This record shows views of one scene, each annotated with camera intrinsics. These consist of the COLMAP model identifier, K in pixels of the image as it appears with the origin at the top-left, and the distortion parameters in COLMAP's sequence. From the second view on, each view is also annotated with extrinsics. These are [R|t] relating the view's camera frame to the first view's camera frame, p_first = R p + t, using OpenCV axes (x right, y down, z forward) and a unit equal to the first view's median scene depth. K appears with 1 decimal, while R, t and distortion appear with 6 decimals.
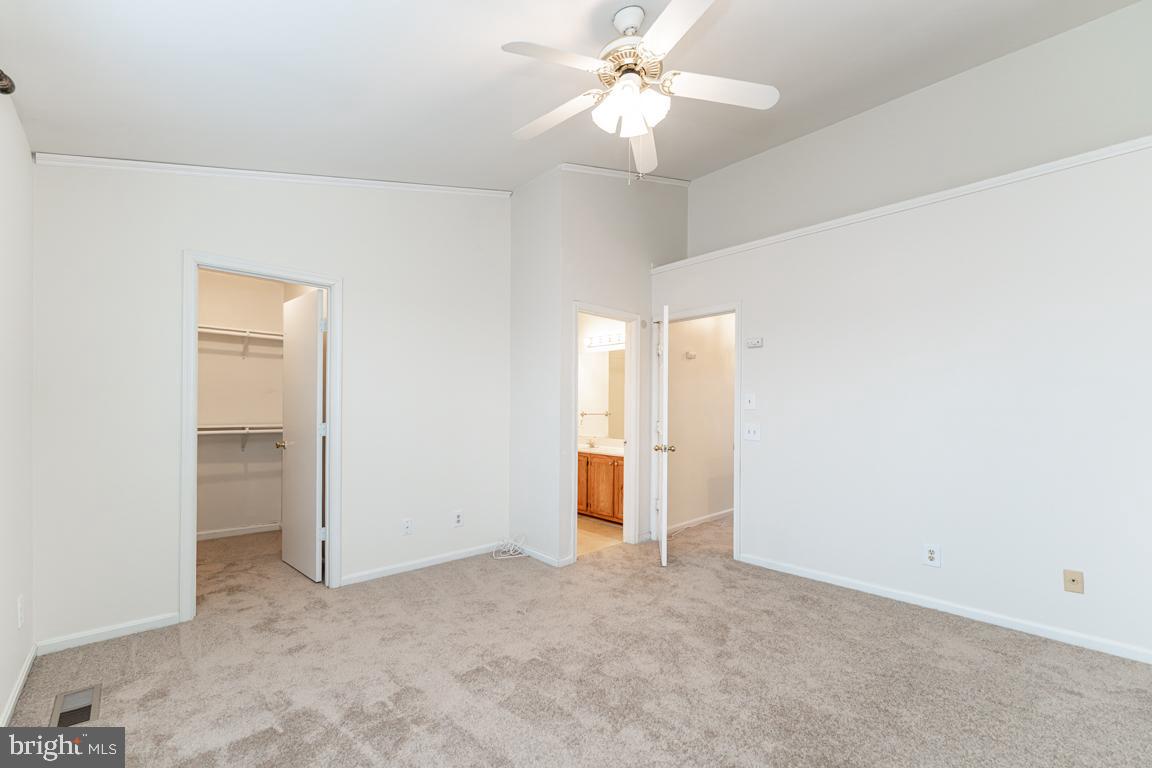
lens RADIAL K [[469.7, 0, 580.2], [0, 469.7, 393.2], [0, 0, 1]] dist [-0.003075, -0.000322]
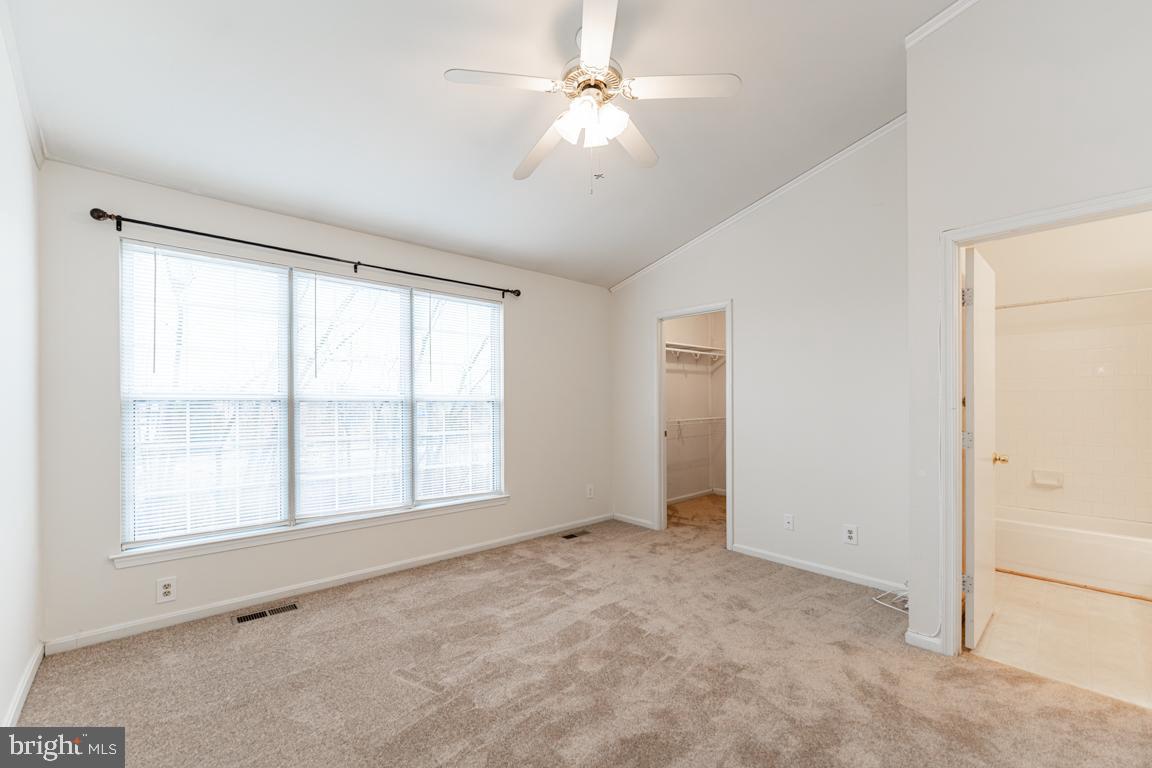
lens RADIAL K [[469.7, 0, 579.2], [0, 469.7, 396.0], [0, 0, 1]] dist [-0.003075, -0.000322]
pose [[-0.018542, -0.020401, -0.999620, 0.889473], [0.029949, 0.999332, -0.020951, 0.024152], [0.999379, -0.030326, -0.017918, 0.762721]]
